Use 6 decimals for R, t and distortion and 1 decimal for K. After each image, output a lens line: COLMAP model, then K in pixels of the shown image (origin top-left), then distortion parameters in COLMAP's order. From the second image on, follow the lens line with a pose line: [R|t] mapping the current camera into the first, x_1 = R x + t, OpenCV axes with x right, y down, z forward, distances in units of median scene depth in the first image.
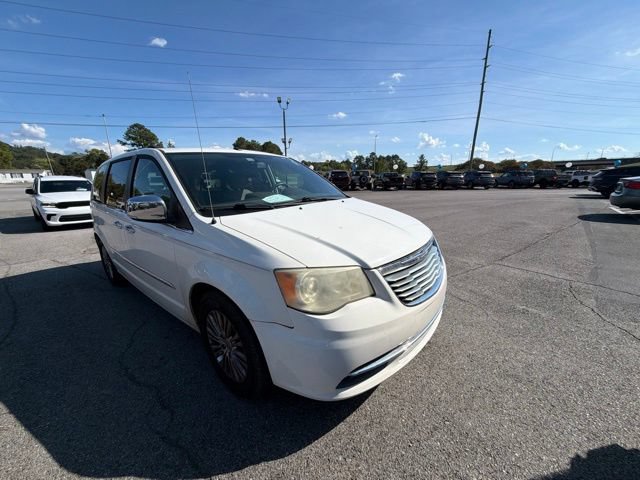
lens RADIAL K [[254.3, 0, 319.4], [0, 254.3, 241.5], [0, 0, 1]] dist [0.000086, 0.000195]
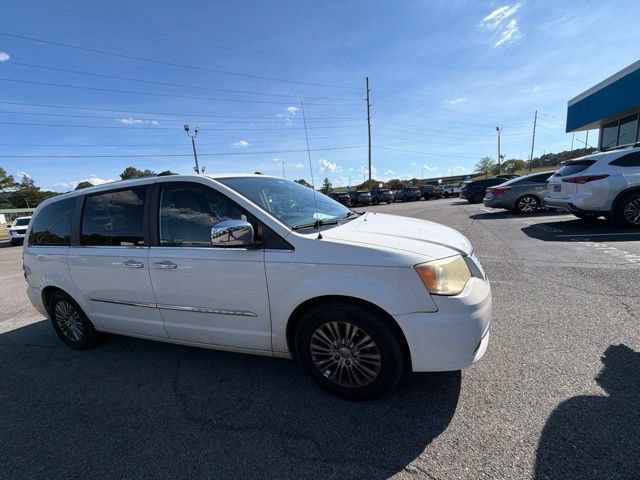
lens RADIAL K [[254.5, 0, 318.7], [0, 254.5, 240.9], [0, 0, 1]] dist [0.000191, 0.000075]
pose [[0.941035, -0.117517, 0.317242, -0.100549], [0.147490, 0.986433, -0.072092, 0.001948], [-0.304466, 0.114631, 0.945600, 0.000135]]
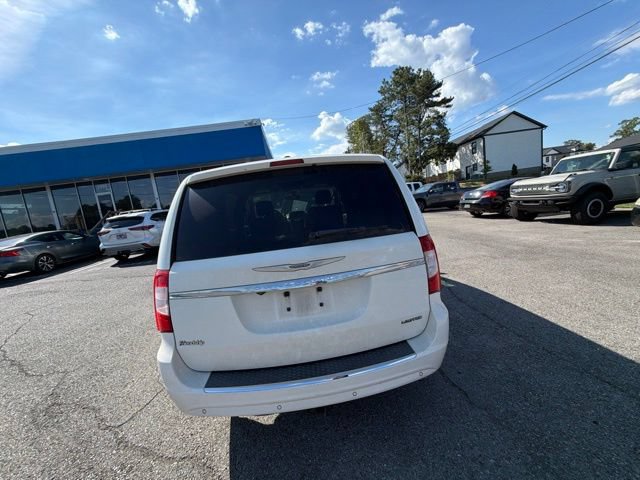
lens RADIAL K [[258.4, 0, 318.5], [0, 258.4, 241.8], [0, 0, 1]] dist [-0.000006, 0.000139]
pose [[-0.689703, 0.001349, 0.724091, -0.360227], [0.308148, 0.905473, 0.291827, -0.103765], [-0.655251, 0.424402, -0.624923, 0.458245]]
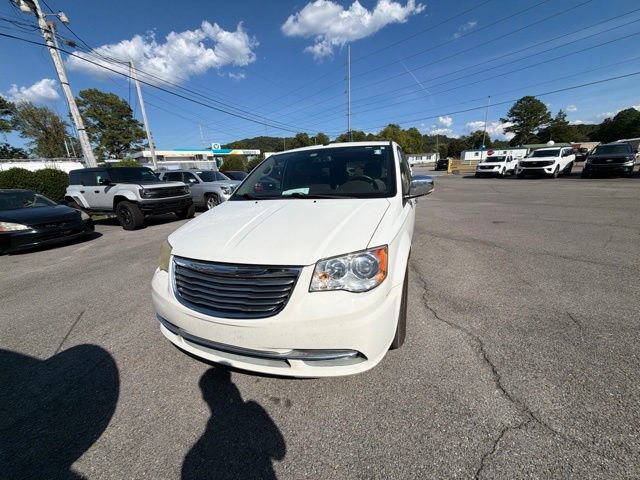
lens RADIAL K [[256.2, 0, 321.0], [0, 256.2, 243.1], [0, 0, 1]] dist [0.000654, -0.000698]
pose [[0.337070, 0.264604, -0.903531, 0.178075], [-0.189150, 0.959158, 0.210331, -0.040119], [0.922283, 0.100007, 0.373353, 0.134015]]
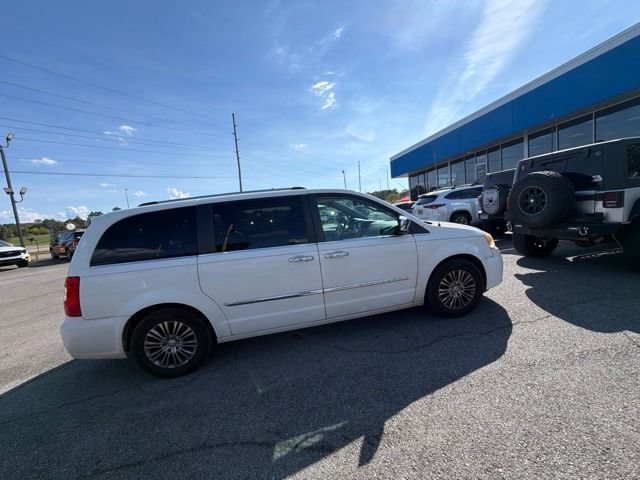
lens RADIAL K [[254.6, 0, 319.1], [0, 254.6, 240.4], [0, 0, 1]] dist [0.000096, 0.000125]
pose [[0.643452, -0.121930, 0.755713, -0.321889], [0.271497, 0.959404, -0.076373, -0.008709], [-0.715722, 0.254317, 0.650434, 0.057802]]
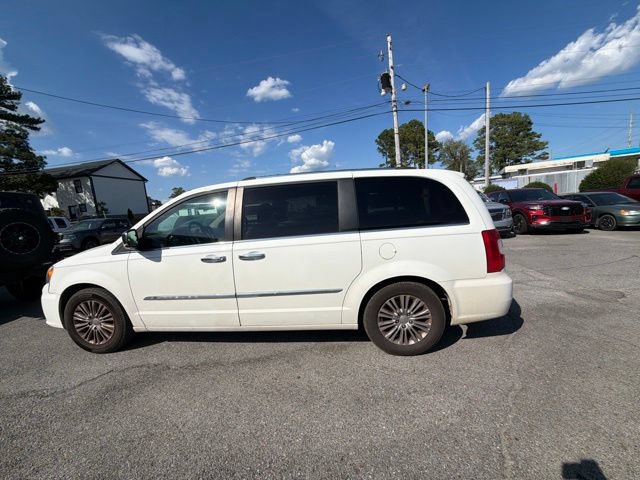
lens RADIAL K [[255.4, 0, 320.2], [0, 255.4, 243.7], [0, 0, 1]] dist [0.001123, -0.000260]
pose [[-0.824659, 0.158830, -0.542873, -0.000602], [-0.047637, 0.936854, 0.346462, -0.128732], [0.563621, 0.311574, -0.765018, 0.512739]]
